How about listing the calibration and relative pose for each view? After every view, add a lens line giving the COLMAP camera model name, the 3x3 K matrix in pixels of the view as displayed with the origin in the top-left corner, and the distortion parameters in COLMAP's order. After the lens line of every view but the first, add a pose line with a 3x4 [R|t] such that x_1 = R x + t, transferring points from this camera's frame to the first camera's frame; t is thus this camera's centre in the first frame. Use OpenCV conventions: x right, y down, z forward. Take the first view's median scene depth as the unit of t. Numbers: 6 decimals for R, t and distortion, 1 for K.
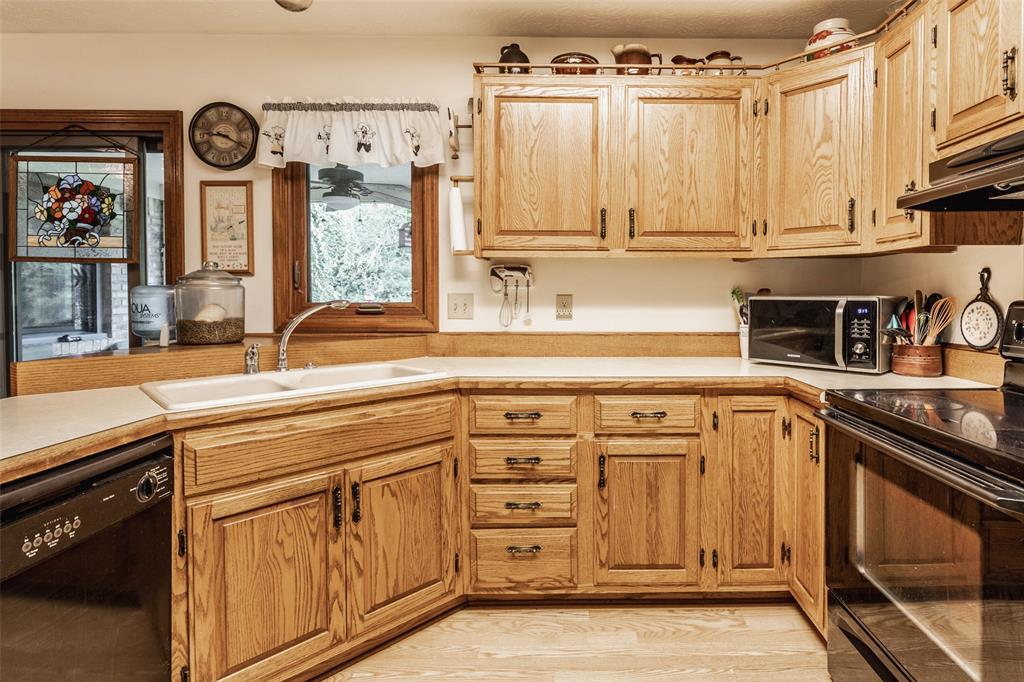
lens RADIAL K [[515.4, 0, 562.2], [0, 515.4, 306.2], [0, 0, 1]] dist [-0.002149, 0.003468]
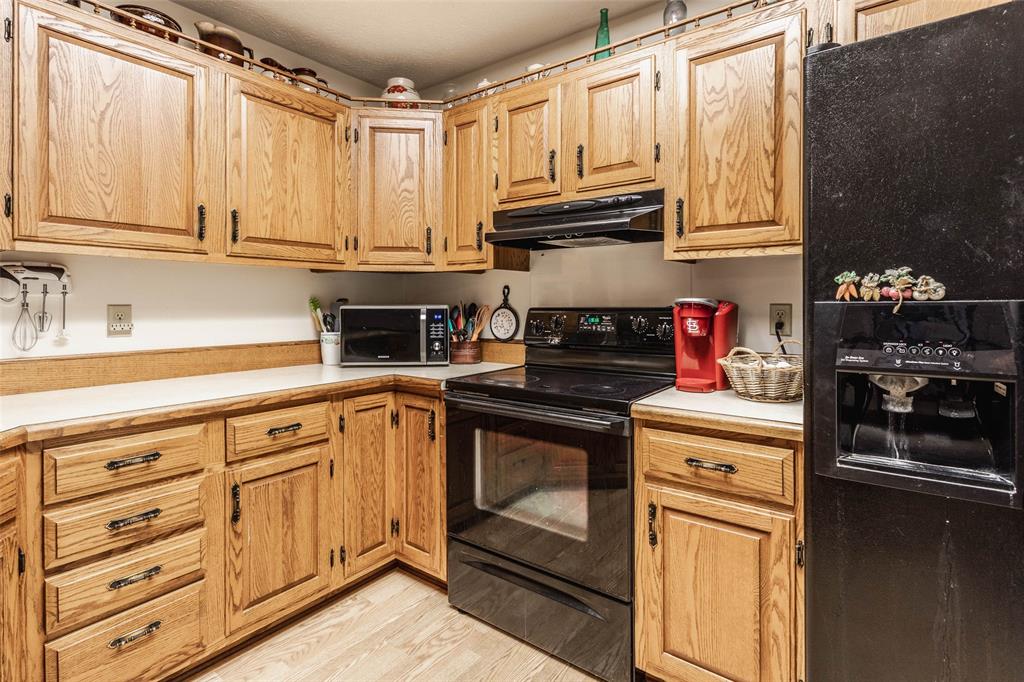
lens RADIAL K [[515.4, 0, 479.5], [0, 515.4, 308.4], [0, 0, 1]] dist [-0.002149, 0.003468]
pose [[0.641843, -0.008585, 0.766788, -0.326732], [0.018714, 0.999815, -0.004470, -0.003657], [-0.766608, 0.017219, 0.641885, 0.098721]]
